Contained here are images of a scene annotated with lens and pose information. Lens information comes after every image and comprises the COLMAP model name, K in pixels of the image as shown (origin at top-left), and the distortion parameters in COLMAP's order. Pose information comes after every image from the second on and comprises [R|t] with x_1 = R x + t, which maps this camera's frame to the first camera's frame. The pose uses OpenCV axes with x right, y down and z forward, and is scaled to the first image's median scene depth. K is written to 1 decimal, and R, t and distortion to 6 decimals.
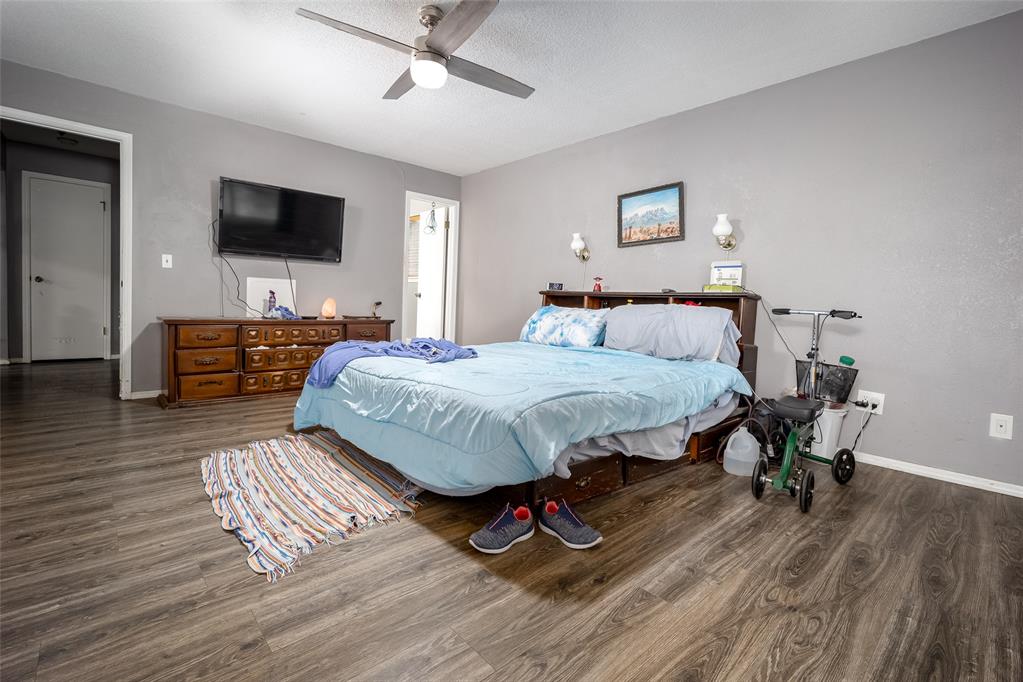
lens RADIAL K [[472.3, 0, 511.1], [0, 472.3, 301.6], [0, 0, 1]] dist [-0.002690, 0.000200]
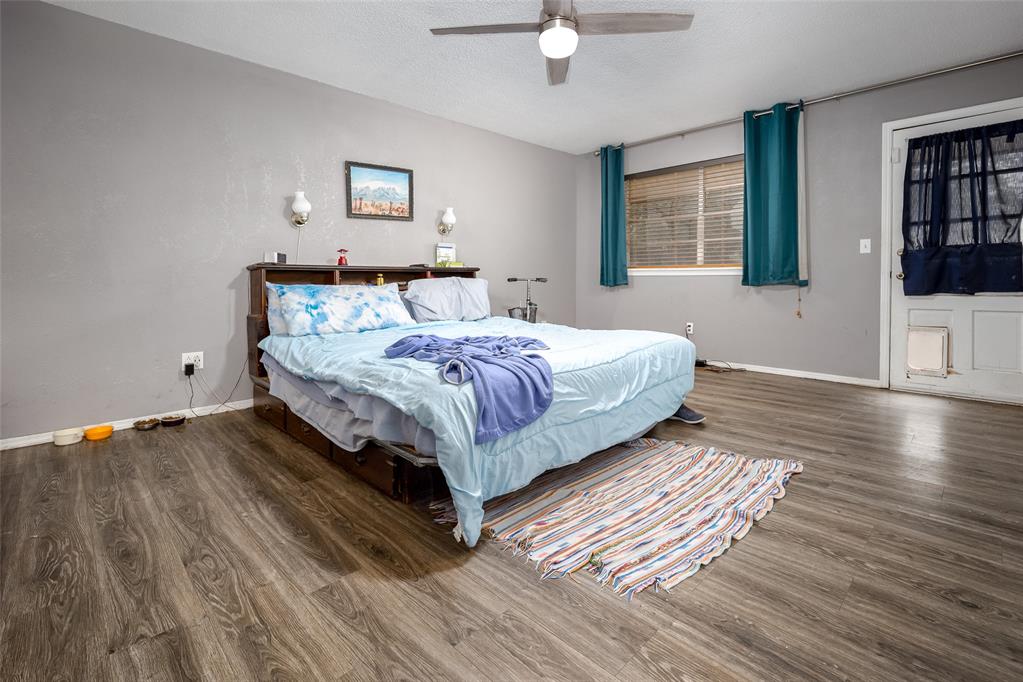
lens RADIAL K [[476.9, 0, 511.2], [0, 476.9, 274.4], [0, 0, 1]] dist [-0.011171, 0.000343]
pose [[-0.062644, -0.023250, 0.997765, -0.859069], [0.003518, 0.999717, 0.023516, -0.029046], [-0.998030, 0.004983, -0.062544, 0.882675]]
